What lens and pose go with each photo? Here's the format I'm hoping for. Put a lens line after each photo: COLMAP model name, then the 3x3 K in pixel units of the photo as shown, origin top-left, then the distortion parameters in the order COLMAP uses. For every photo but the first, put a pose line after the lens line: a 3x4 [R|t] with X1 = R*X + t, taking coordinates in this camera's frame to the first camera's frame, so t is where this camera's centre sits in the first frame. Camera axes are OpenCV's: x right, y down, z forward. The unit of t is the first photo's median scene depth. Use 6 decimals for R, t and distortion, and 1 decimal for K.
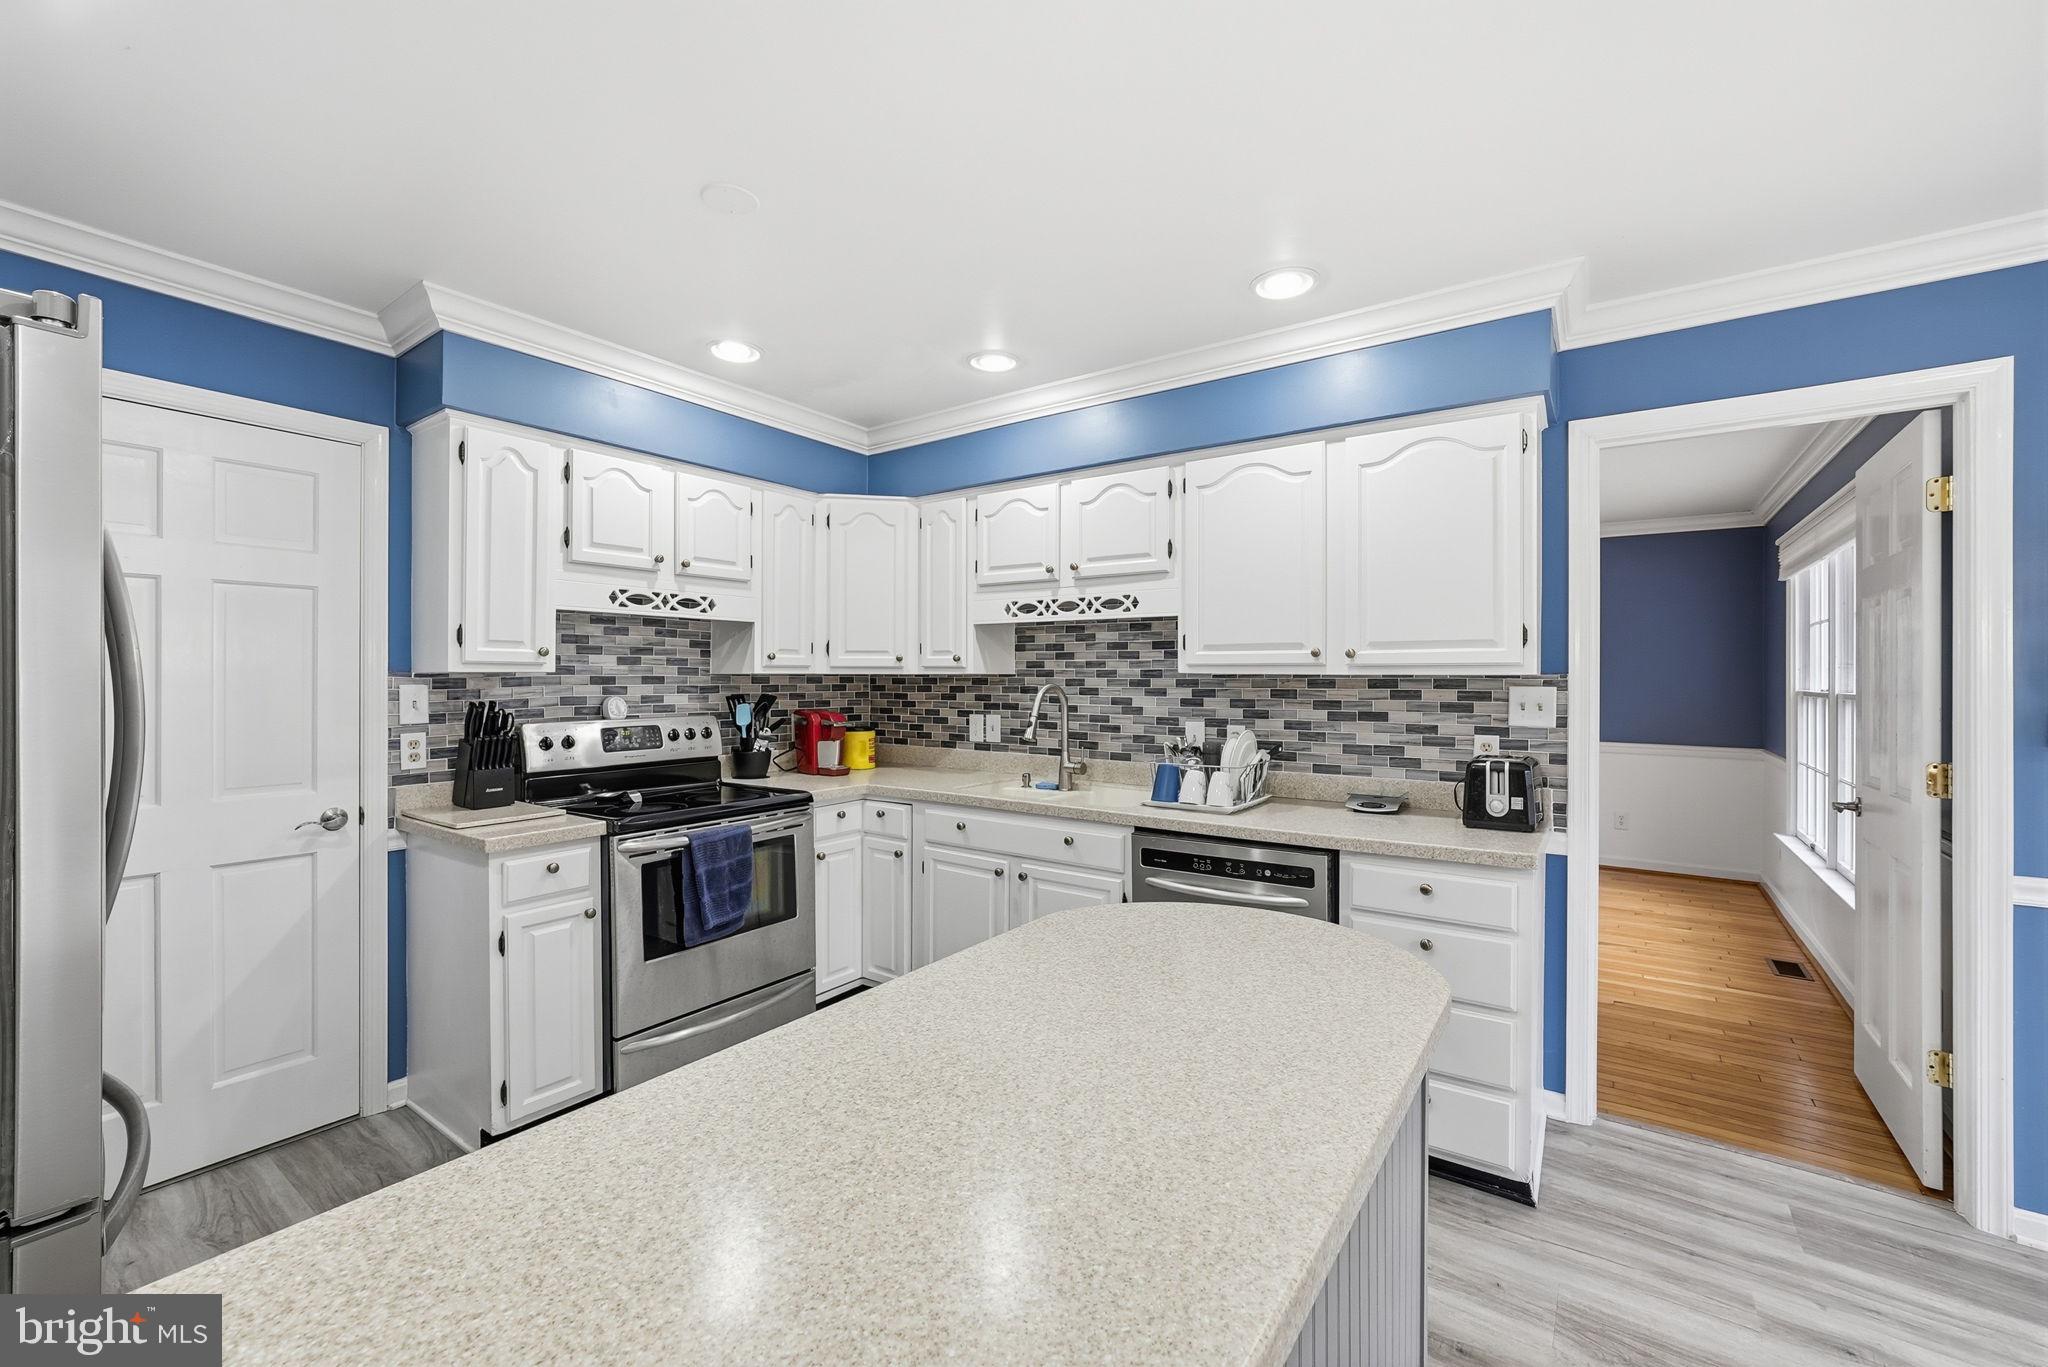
lens RADIAL K [[834.4, 0, 1025.2], [0, 834.4, 677.5], [0, 0, 1]] dist [-0.005390, 0.000505]
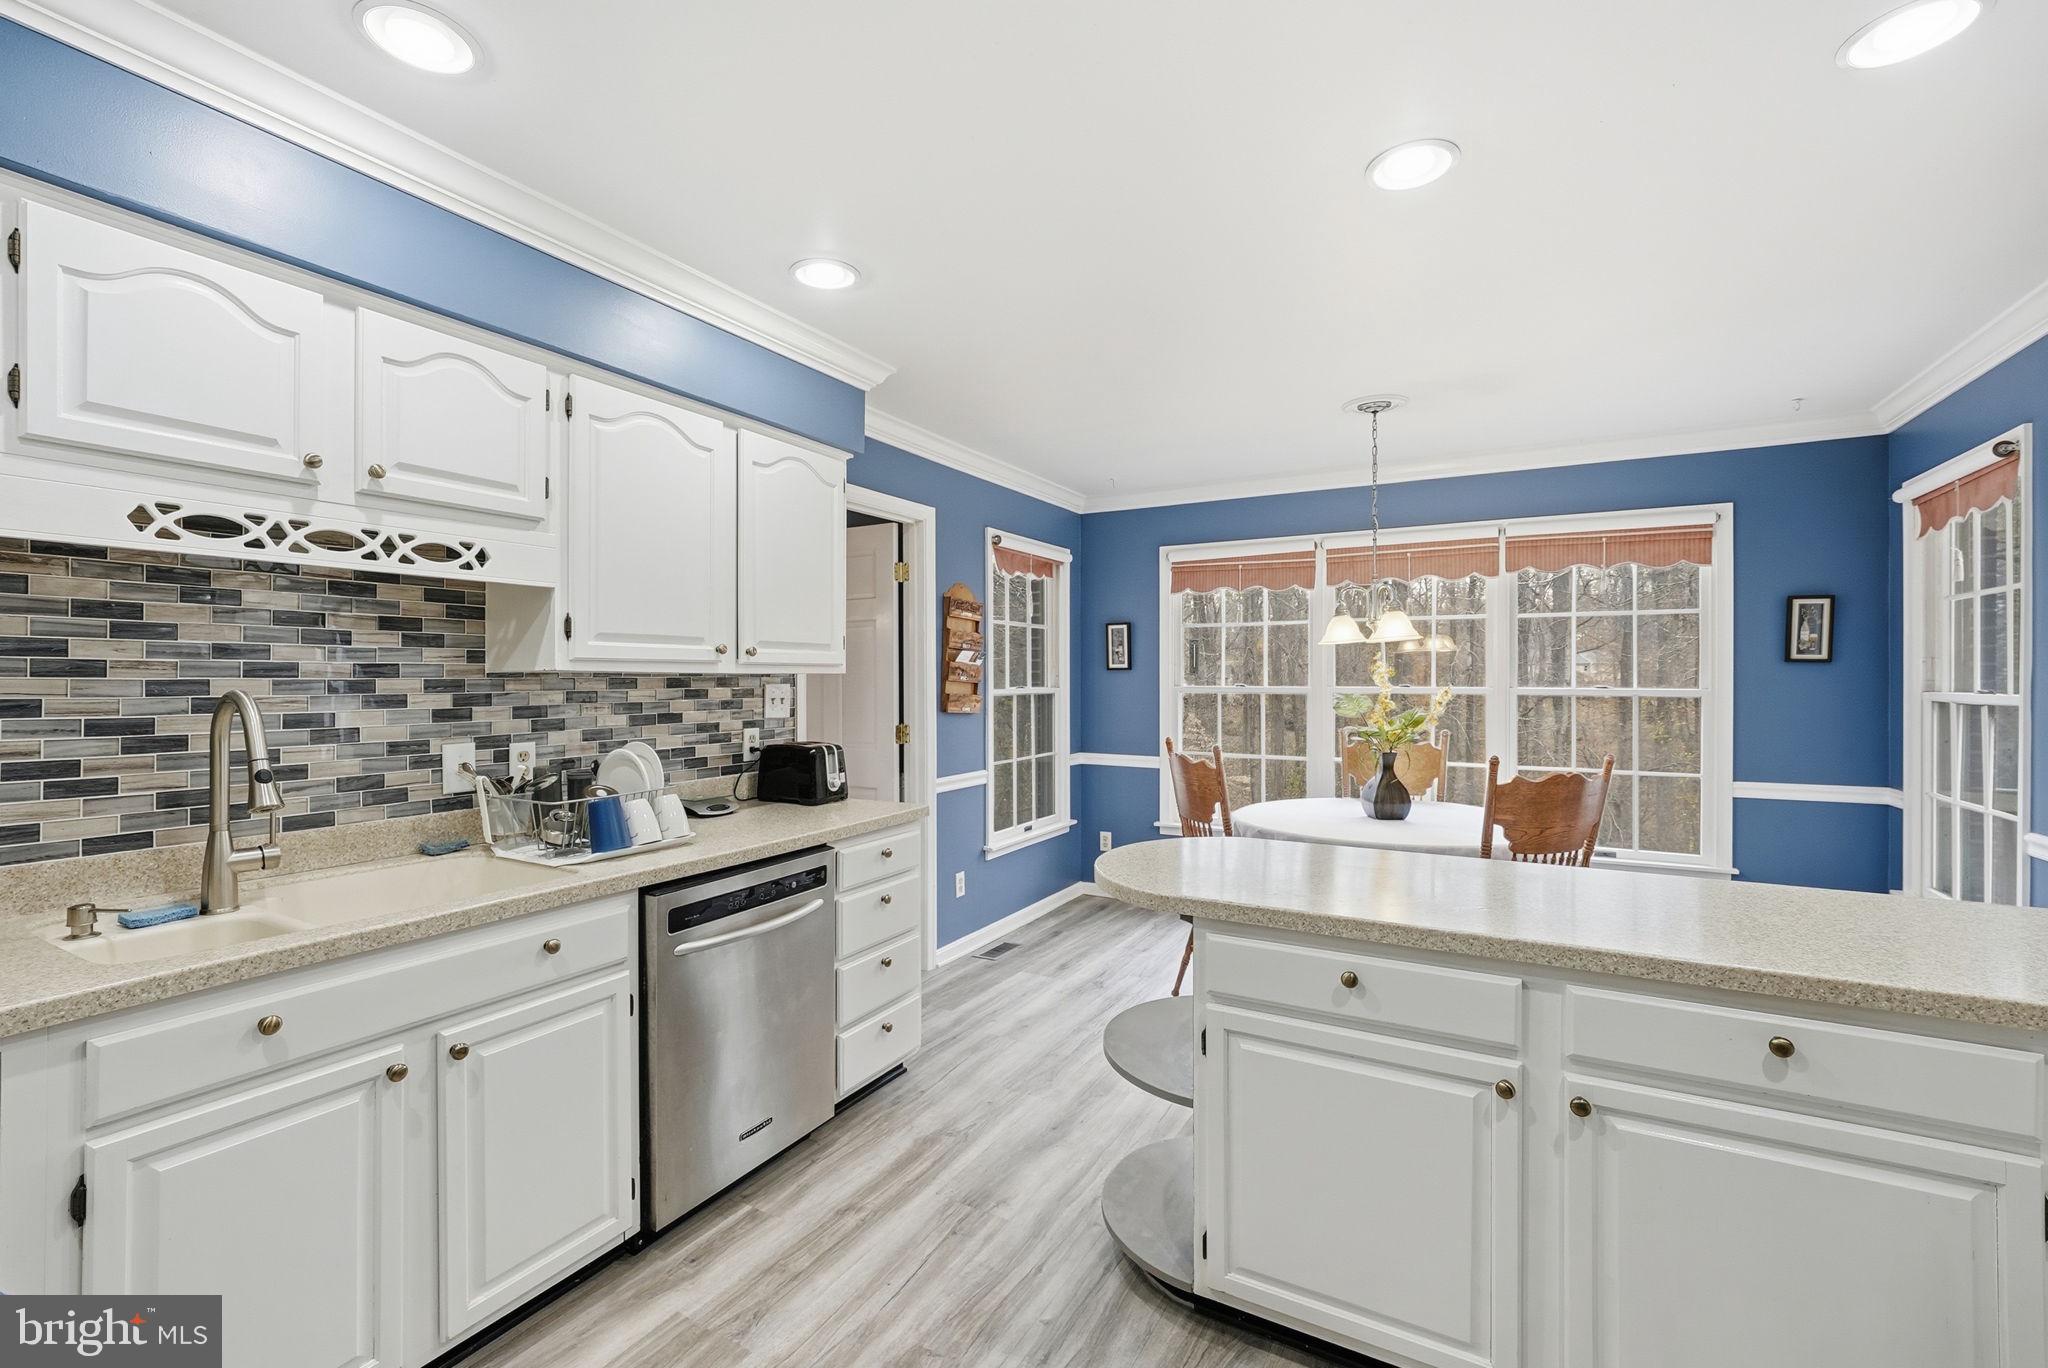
lens RADIAL K [[885.4, 0, 1025.3], [0, 885.4, 679.0], [0, 0, 1]] dist [0.000221, 0.000093]
pose [[-0.103751, -0.004843, 0.994592, -0.554335], [0.001614, 0.999986, 0.005037, -0.001055], [-0.994602, 0.002128, -0.103741, 0.644288]]
